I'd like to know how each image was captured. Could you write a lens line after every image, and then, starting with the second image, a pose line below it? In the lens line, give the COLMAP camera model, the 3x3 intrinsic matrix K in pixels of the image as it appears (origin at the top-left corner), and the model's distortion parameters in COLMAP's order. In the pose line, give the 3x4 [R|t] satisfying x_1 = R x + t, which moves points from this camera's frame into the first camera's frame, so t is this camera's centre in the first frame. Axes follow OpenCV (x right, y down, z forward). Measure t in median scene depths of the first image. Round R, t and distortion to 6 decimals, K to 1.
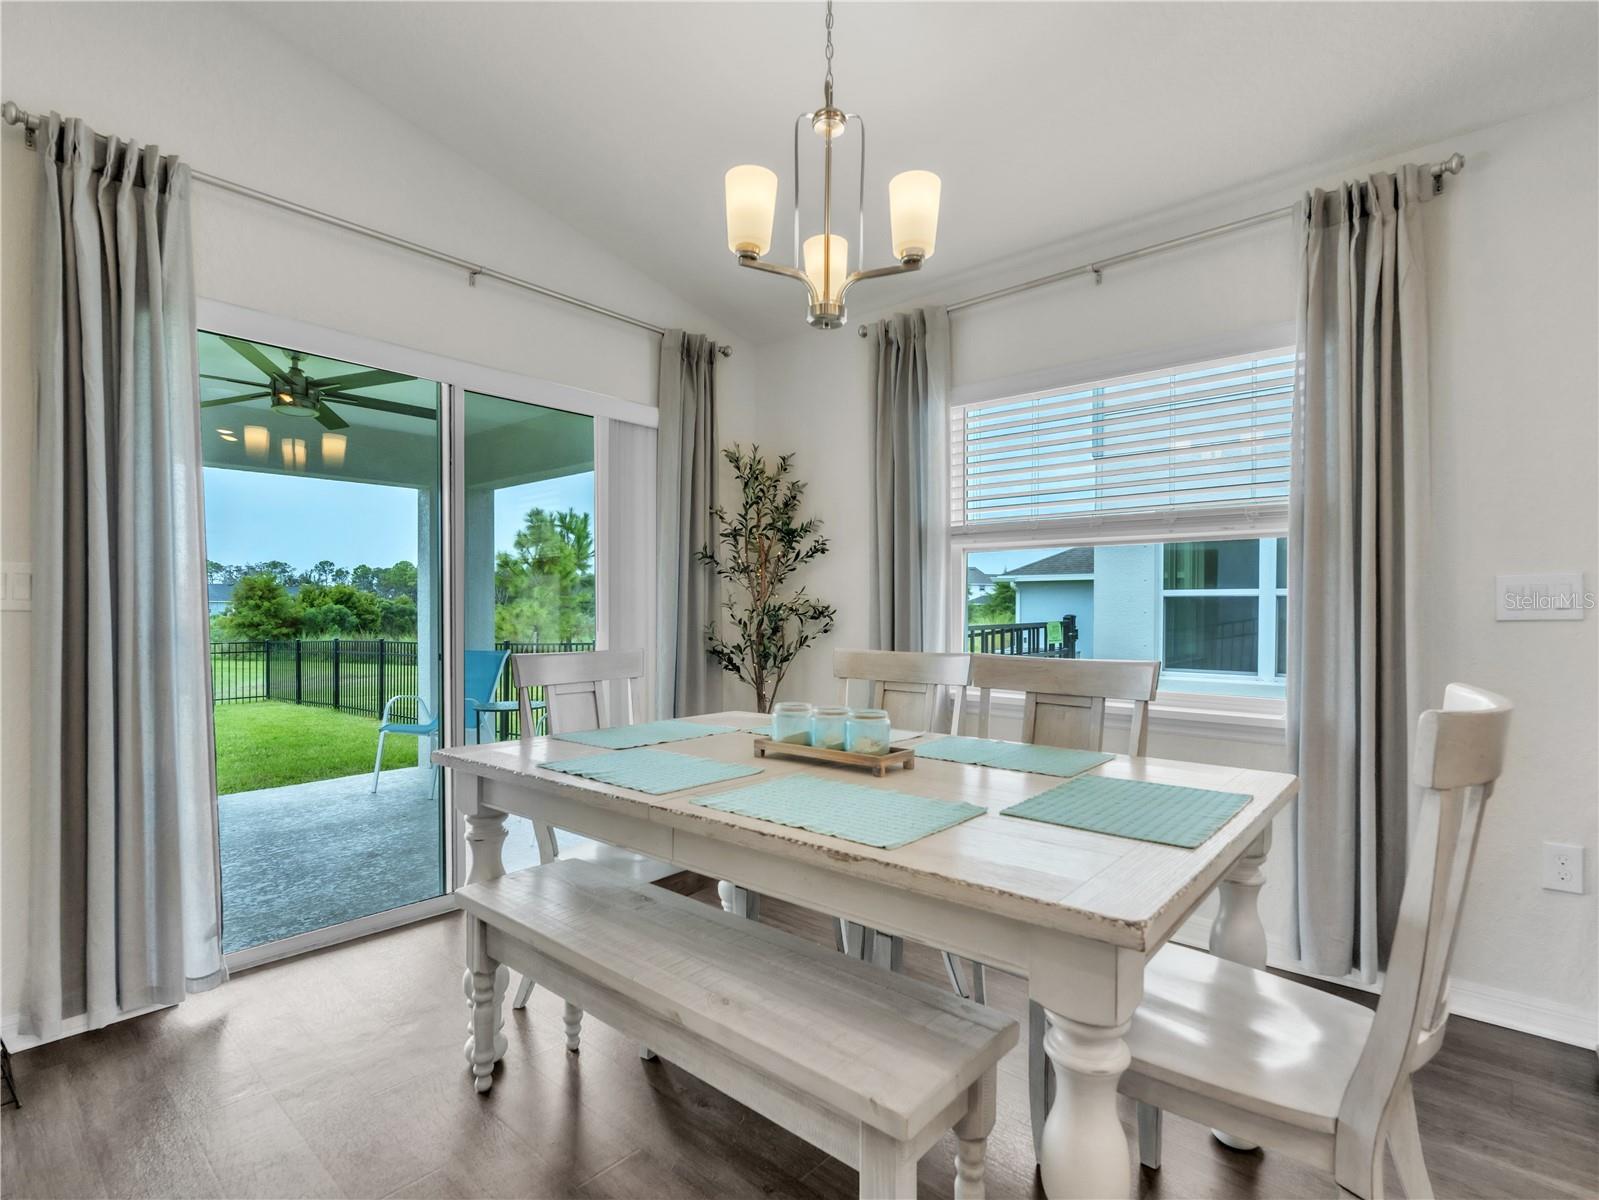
lens RADIAL K [[802.2, 0, 785.8], [0, 802.2, 612.3], [0, 0, 1]] dist [-0.003264, -0.000513]
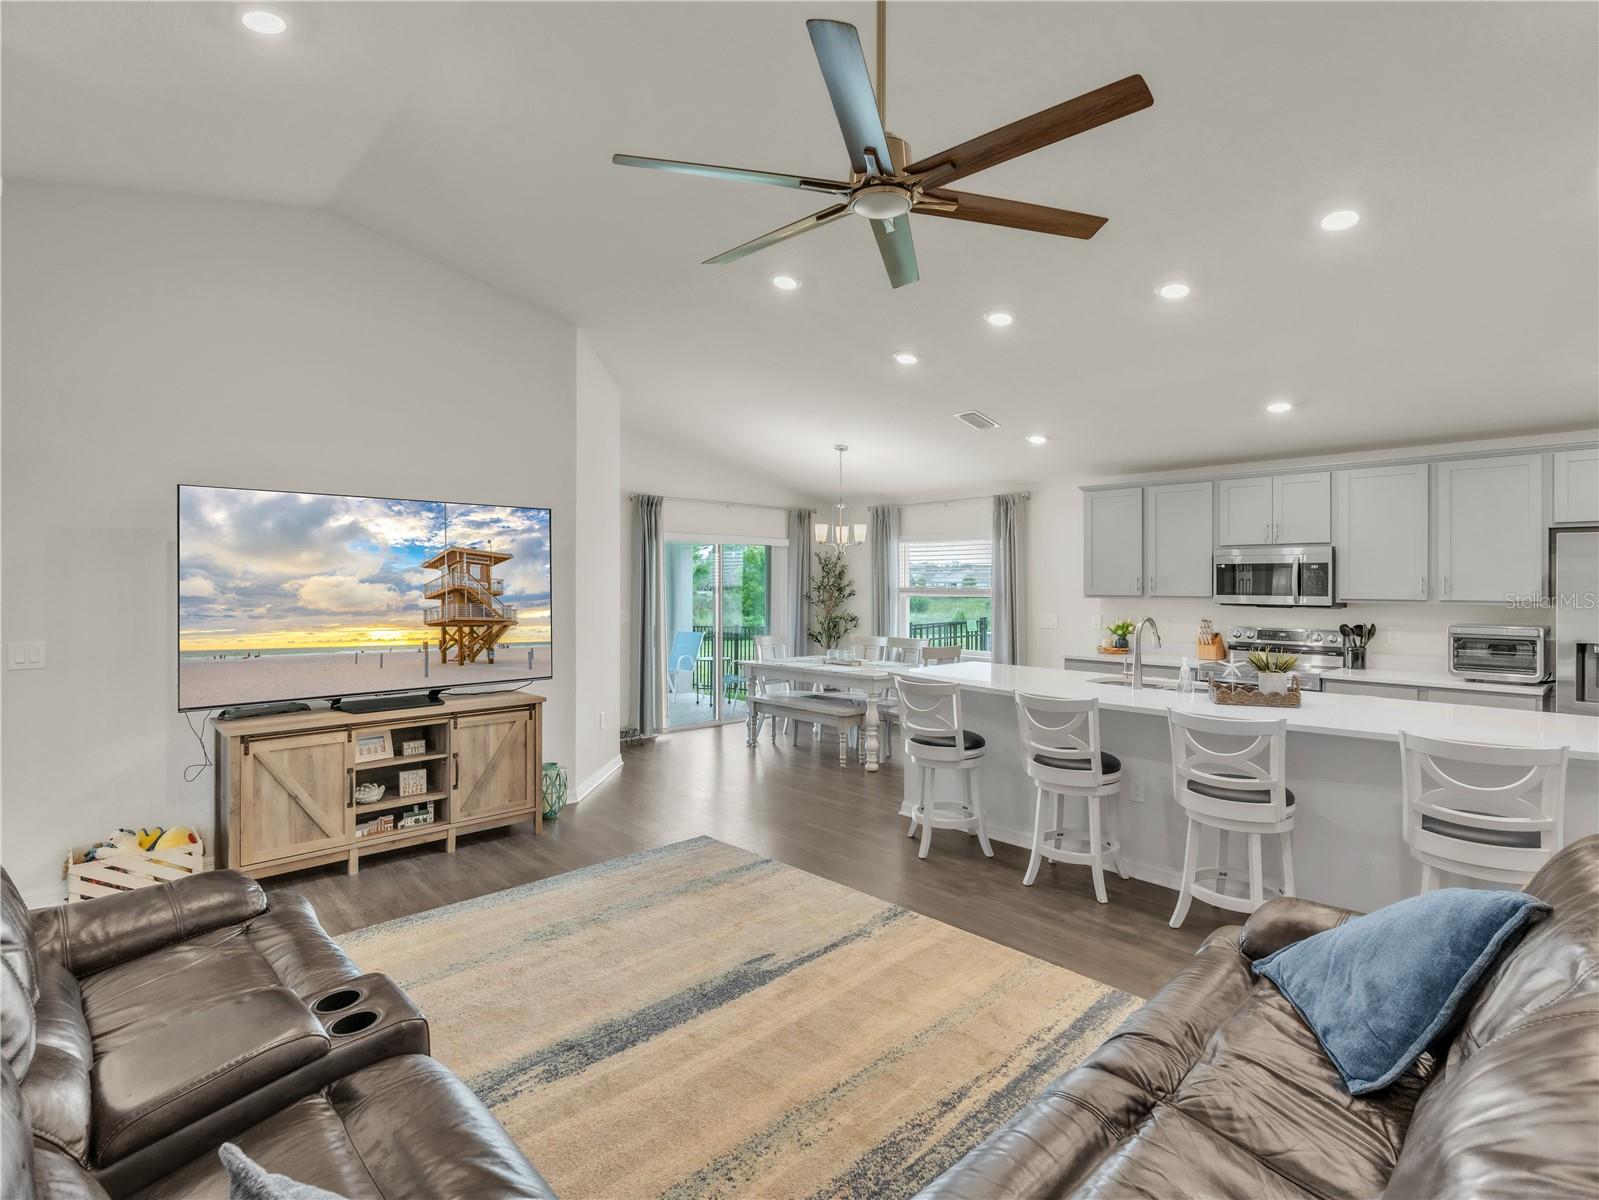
lens RADIAL K [[802.2, 0, 797.2], [0, 802.2, 584.4], [0, 0, 1]] dist [-0.003264, -0.000513]
pose [[0.995568, 0.001776, -0.094027, 0.104622], [-0.002468, 0.999971, -0.007236, -0.088368], [0.094012, 0.007436, 0.995543, -1.489463]]
